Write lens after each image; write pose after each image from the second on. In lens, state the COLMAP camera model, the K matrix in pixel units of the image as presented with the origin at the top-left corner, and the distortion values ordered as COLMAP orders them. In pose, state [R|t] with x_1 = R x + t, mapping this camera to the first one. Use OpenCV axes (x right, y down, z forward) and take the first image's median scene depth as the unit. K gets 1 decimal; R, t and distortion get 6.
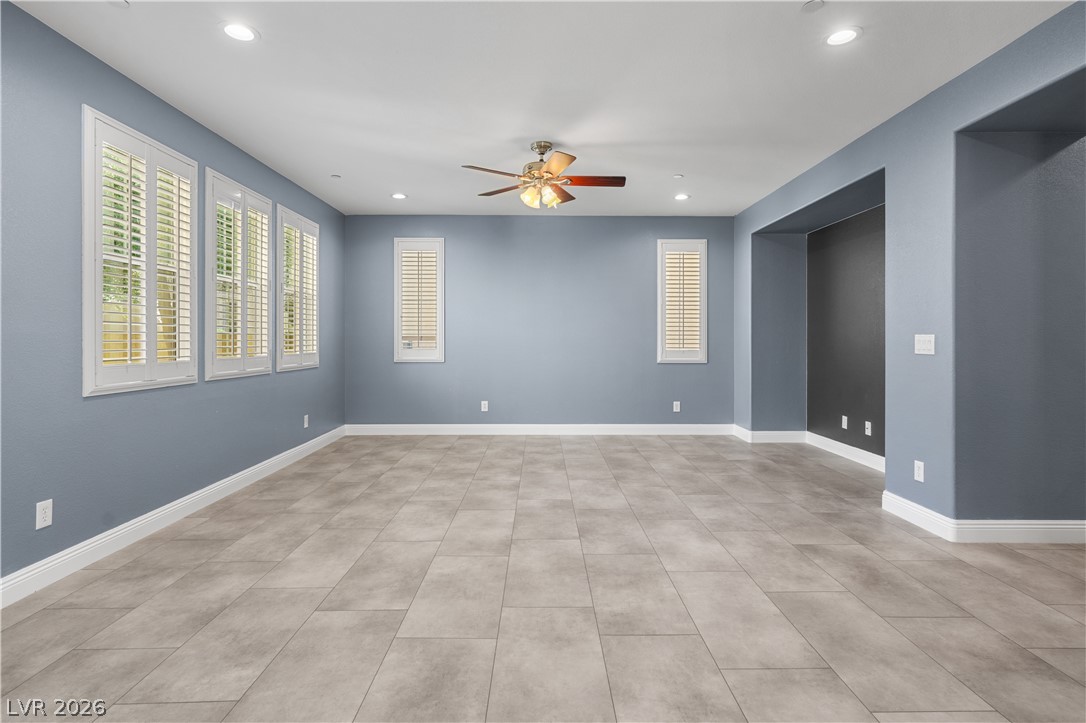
lens RADIAL K [[537.0, 0, 544.1], [0, 537.0, 340.3], [0, 0, 1]] dist [-0.002886, -0.000315]
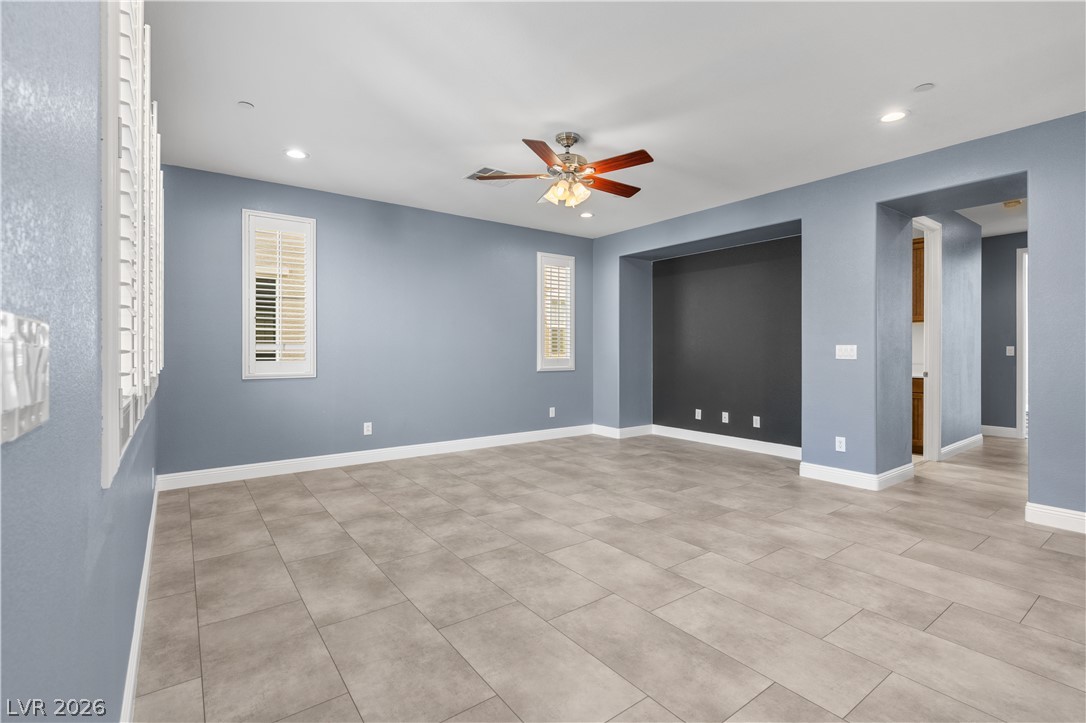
lens RADIAL K [[500.5, 0, 547.7], [0, 500.5, 352.1], [0, 0, 1]] dist [-0.004043, 0.000716]
pose [[0.808102, -0.003882, 0.589030, -0.701310], [0.001086, 0.999986, 0.005101, 0.000114], [-0.589041, -0.003482, 0.808095, 0.429306]]
